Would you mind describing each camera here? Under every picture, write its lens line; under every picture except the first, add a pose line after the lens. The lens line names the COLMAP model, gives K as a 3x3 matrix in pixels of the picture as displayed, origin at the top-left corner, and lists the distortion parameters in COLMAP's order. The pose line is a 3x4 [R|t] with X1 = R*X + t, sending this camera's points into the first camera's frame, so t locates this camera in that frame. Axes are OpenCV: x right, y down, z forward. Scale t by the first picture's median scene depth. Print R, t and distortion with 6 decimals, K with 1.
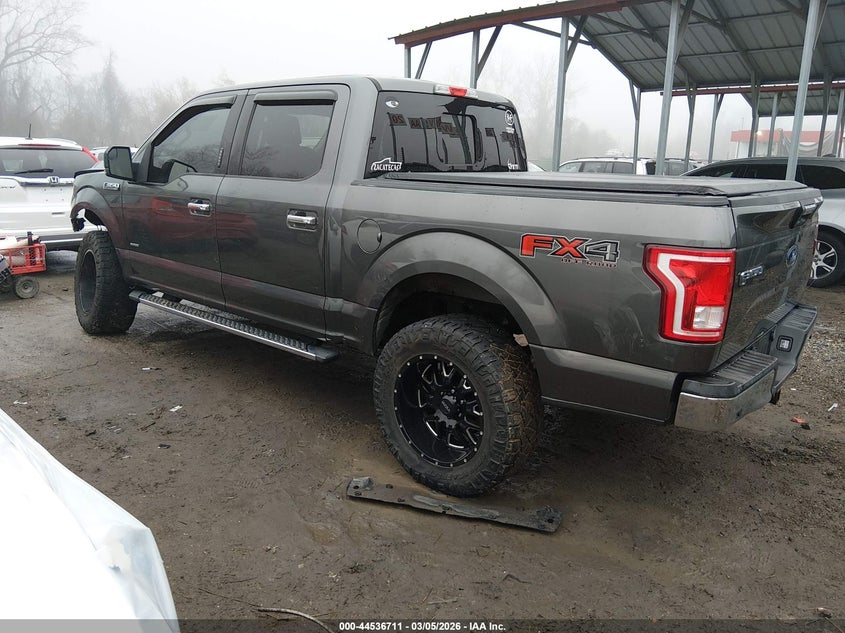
lens RADIAL K [[622.5, 0, 422.0], [0, 622.5, 301.5], [0, 0, 1]] dist [0.026848, 0.003423]
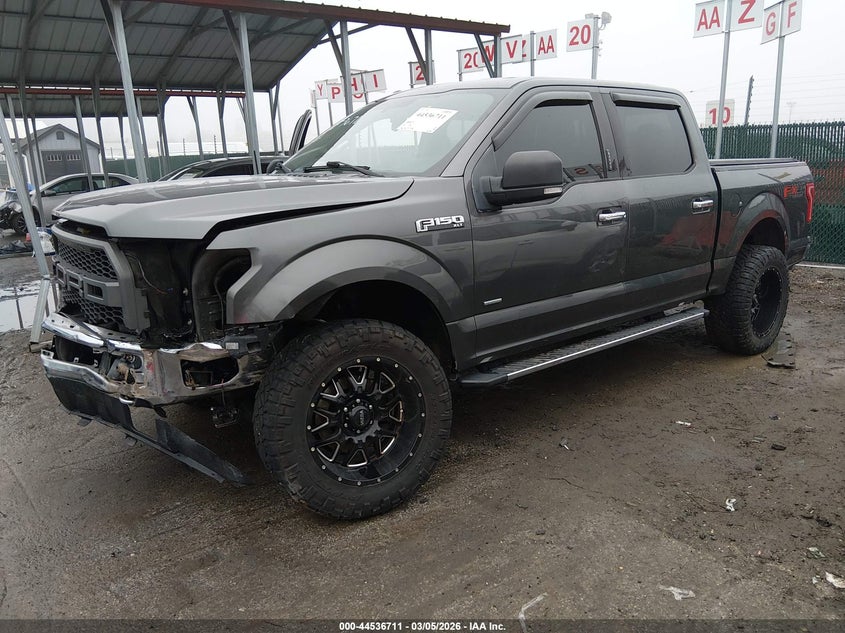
lens RADIAL K [[634.1, 0, 422.5], [0, 634.1, 316.5], [0, 0, 1]] dist [0.003321, -0.002202]
pose [[0.167820, -0.243390, 0.955300, -1.127650], [0.227894, 0.952372, 0.202610, -0.223479], [-0.959115, 0.183706, 0.215294, 0.968106]]
